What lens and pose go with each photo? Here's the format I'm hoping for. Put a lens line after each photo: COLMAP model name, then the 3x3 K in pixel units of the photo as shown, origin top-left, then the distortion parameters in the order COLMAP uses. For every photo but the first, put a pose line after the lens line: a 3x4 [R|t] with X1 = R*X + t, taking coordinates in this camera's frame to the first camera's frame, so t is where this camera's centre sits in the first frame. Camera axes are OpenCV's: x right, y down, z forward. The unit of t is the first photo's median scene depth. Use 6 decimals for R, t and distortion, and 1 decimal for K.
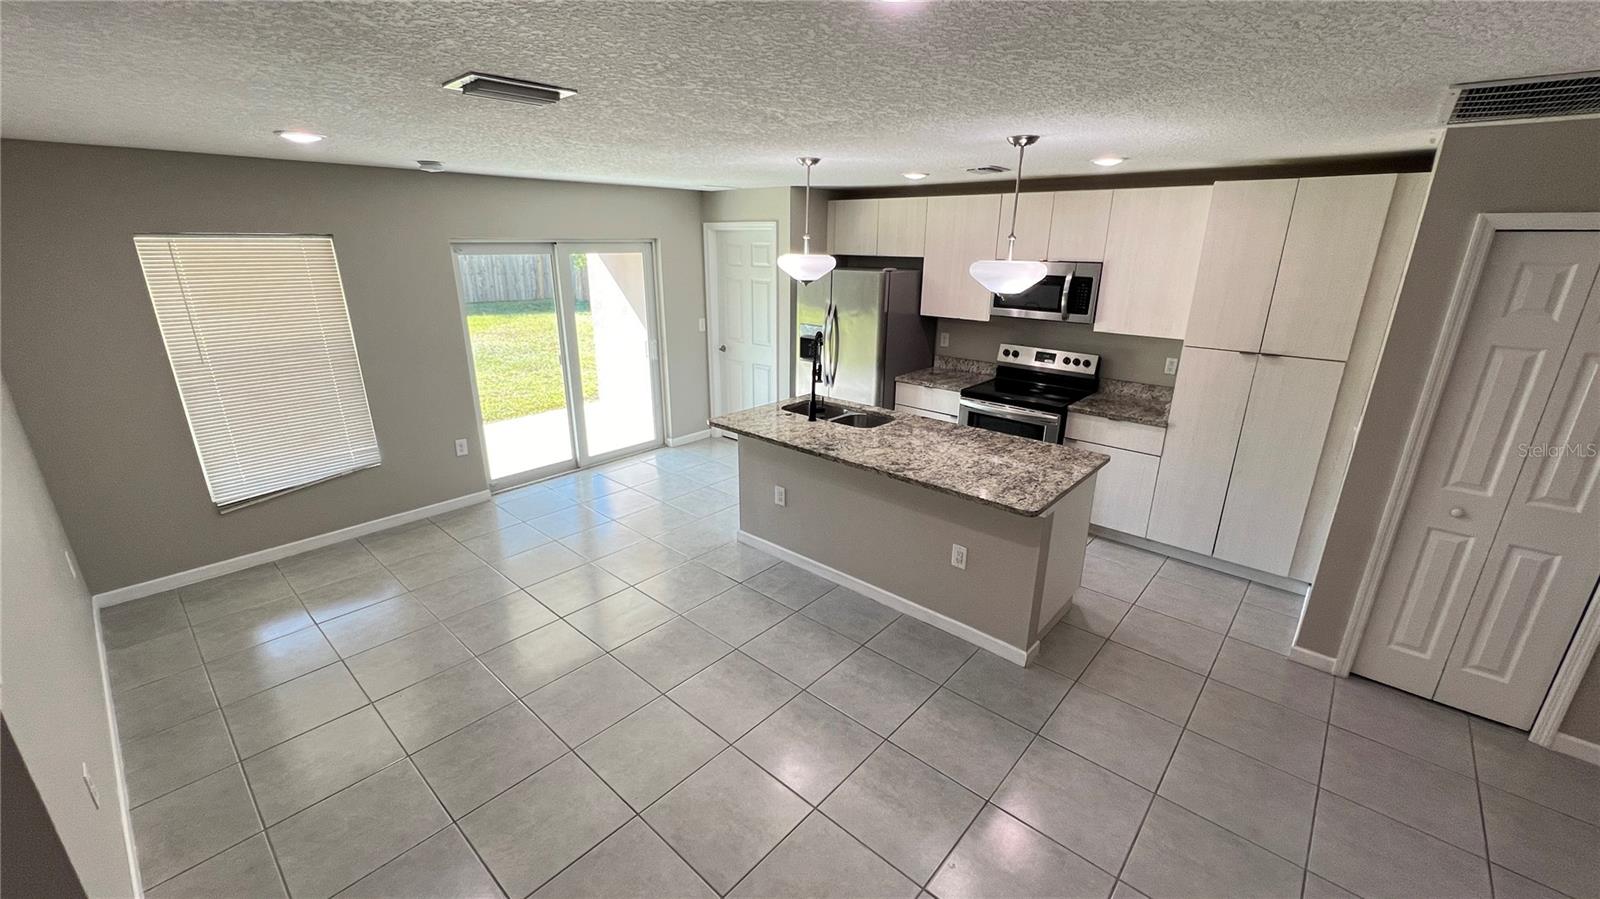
lens RADIAL K [[640.6, 0, 798.0], [0, 640.6, 450.8], [0, 0, 1]] dist [0.000086, -0.000118]
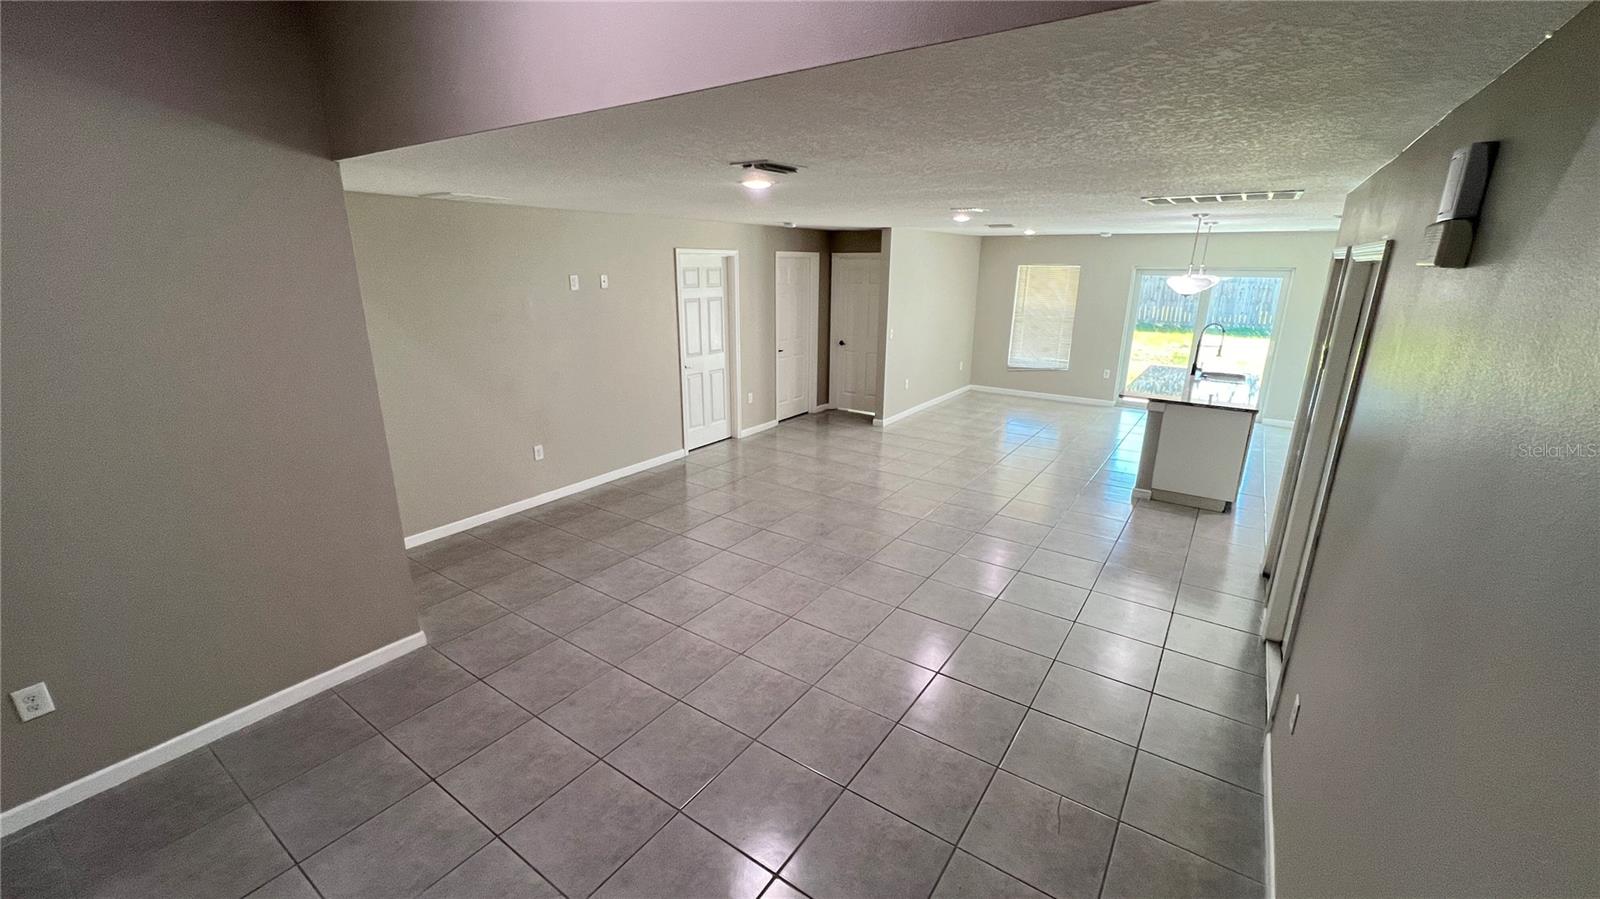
lens RADIAL K [[640.6, 0, 786.1], [0, 640.6, 472.2], [0, 0, 1]] dist [0.000086, -0.000118]
pose [[0.109593, 0.306567, -0.945519, 1.439932], [-0.320455, 0.911354, 0.258347, 0.083687], [0.940903, 0.274683, 0.198119, -0.230384]]
